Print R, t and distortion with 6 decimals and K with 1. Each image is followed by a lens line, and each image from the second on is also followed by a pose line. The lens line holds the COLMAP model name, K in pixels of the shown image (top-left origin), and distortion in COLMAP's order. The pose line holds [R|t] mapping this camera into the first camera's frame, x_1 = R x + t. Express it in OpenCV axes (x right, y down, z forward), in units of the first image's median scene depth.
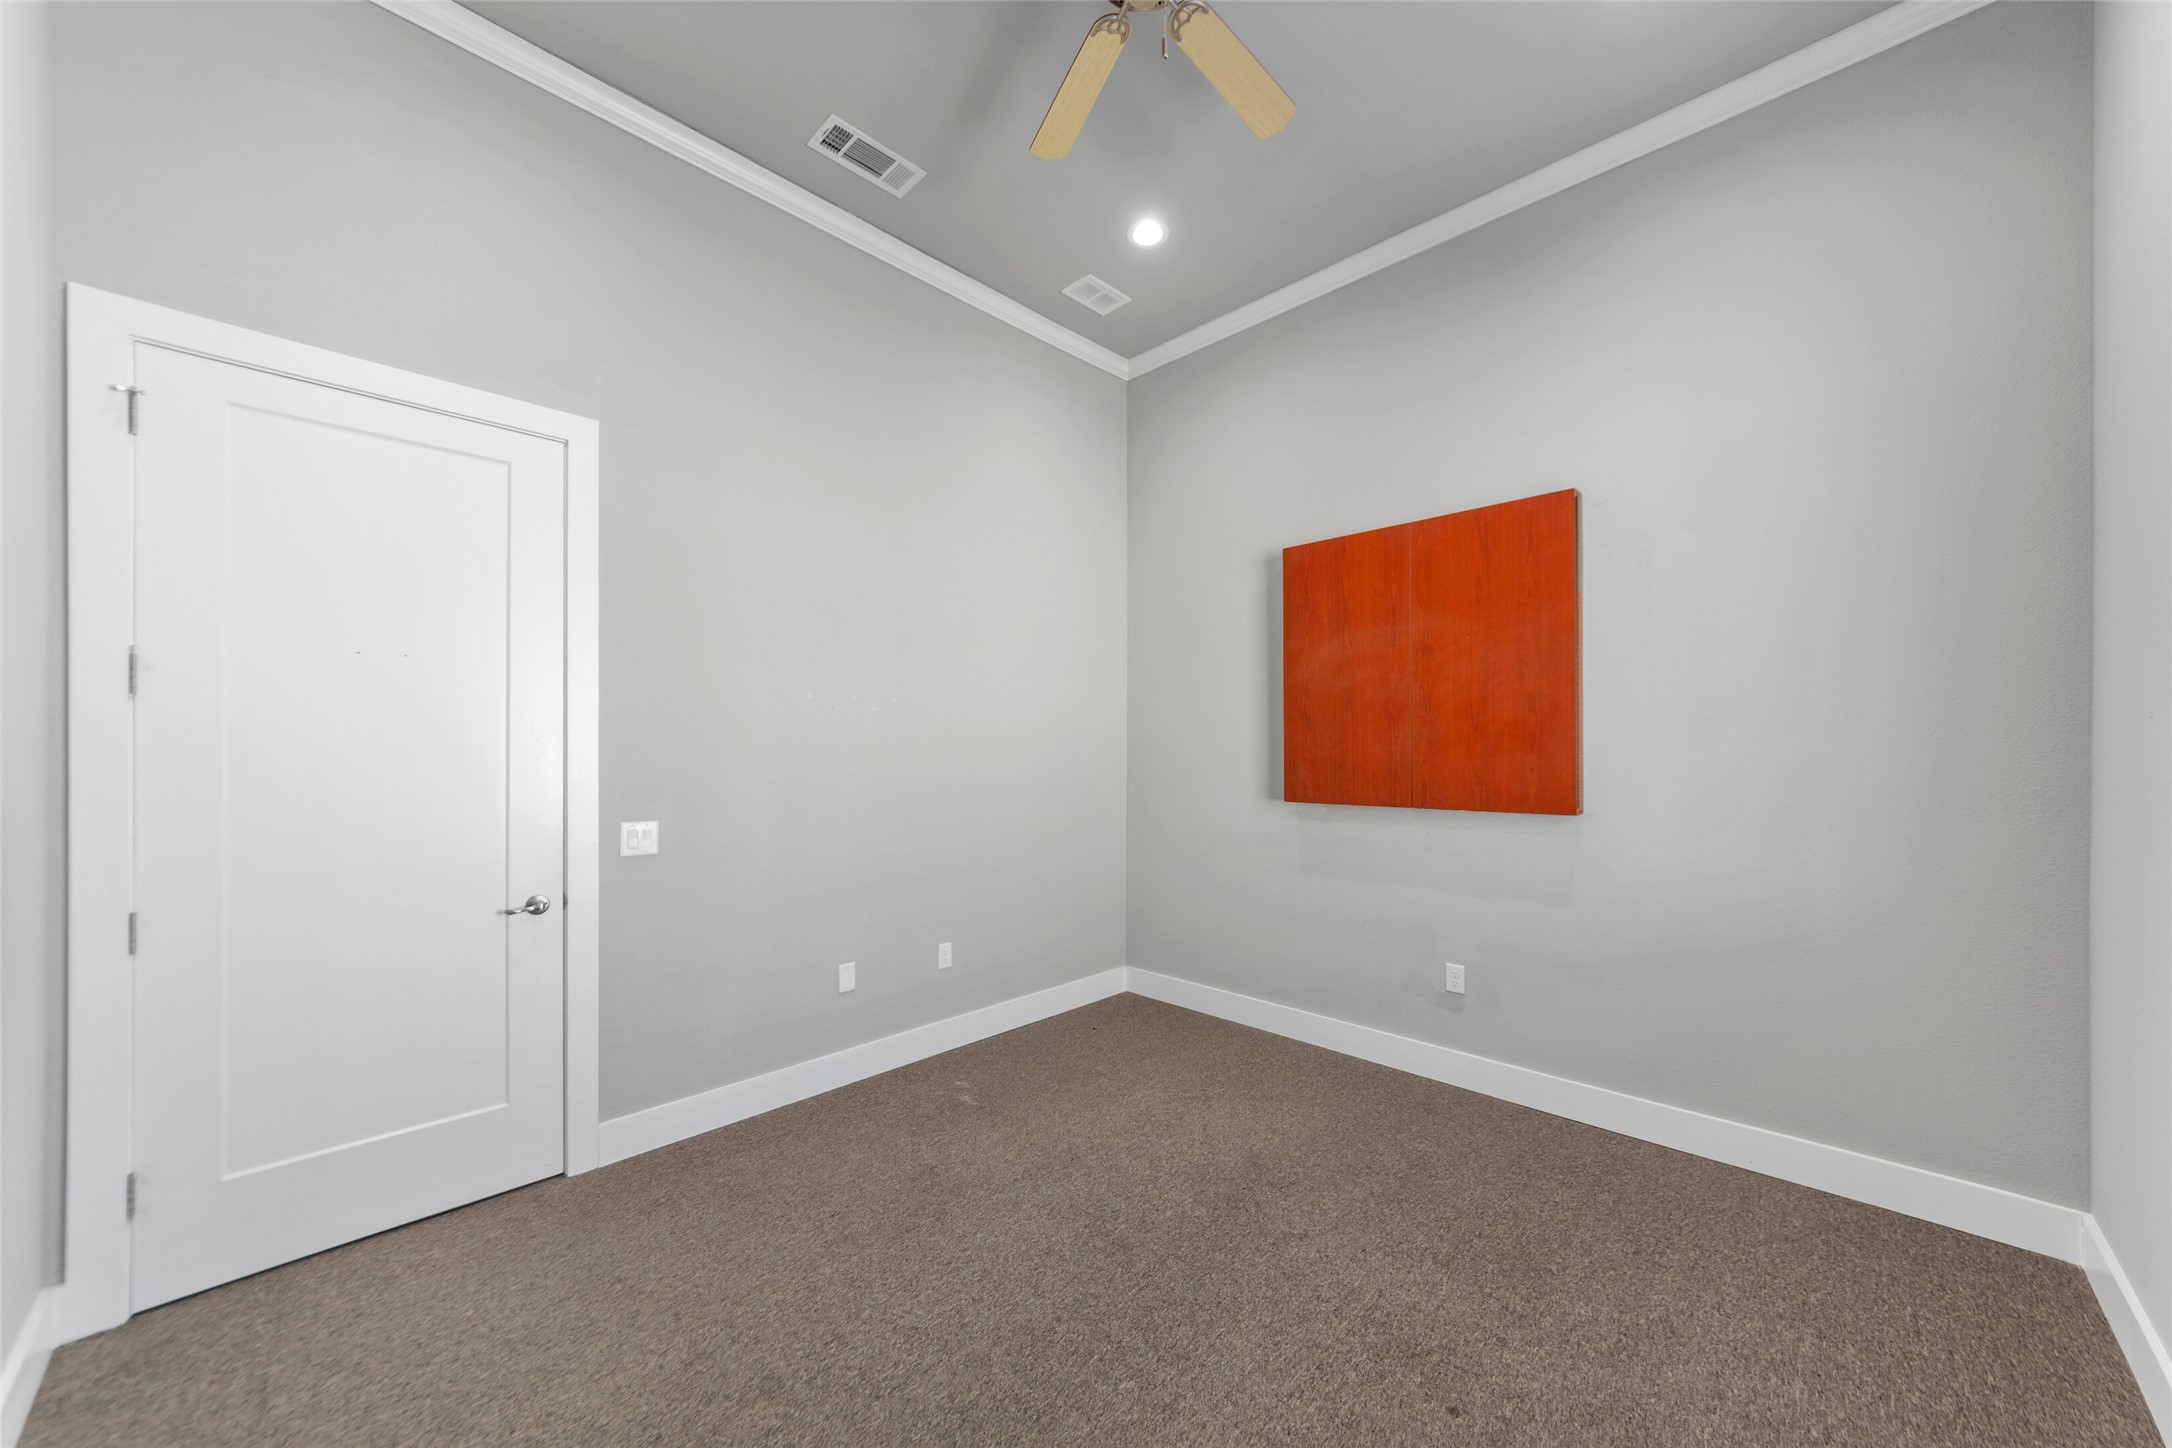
lens RADIAL K [[767.7, 0, 1098.6], [0, 767.7, 753.7], [0, 0, 1]] dist [0.001610, 0.000011]
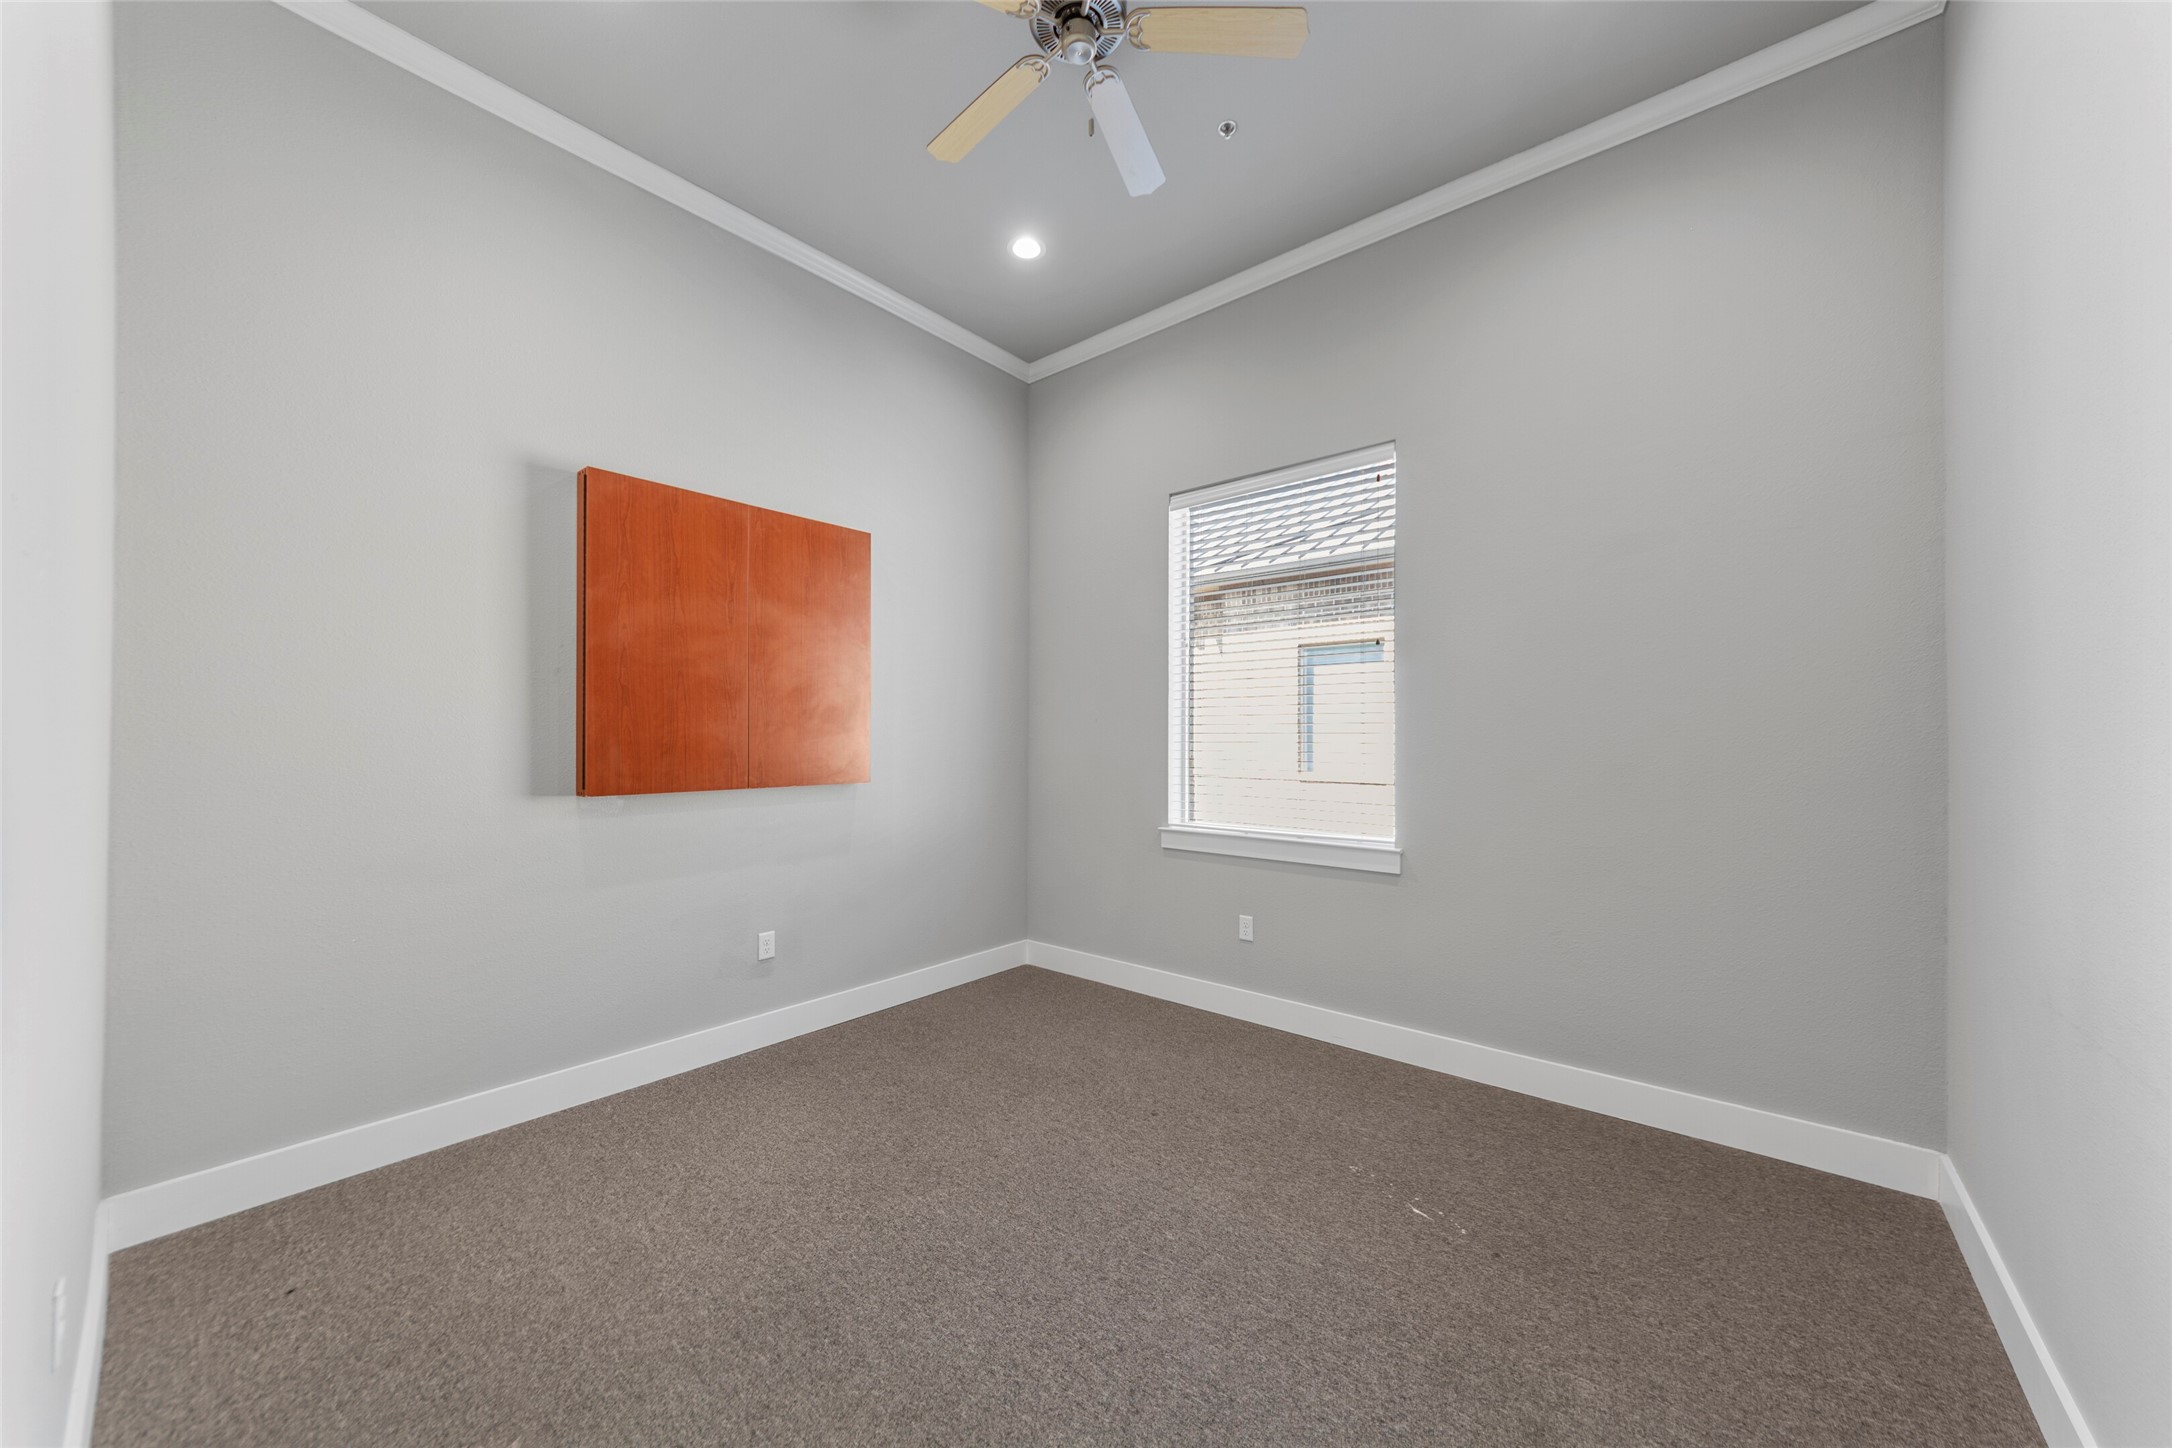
lens RADIAL K [[790.3, 0, 1054.0], [0, 790.3, 736.1], [0, 0, 1]] dist [0.000411, 0.000023]
pose [[-0.043716, 0.002790, 0.999040, -0.634090], [0.002218, 0.999994, -0.002695, 0.005861], [-0.999042, 0.002098, -0.043722, 0.633108]]
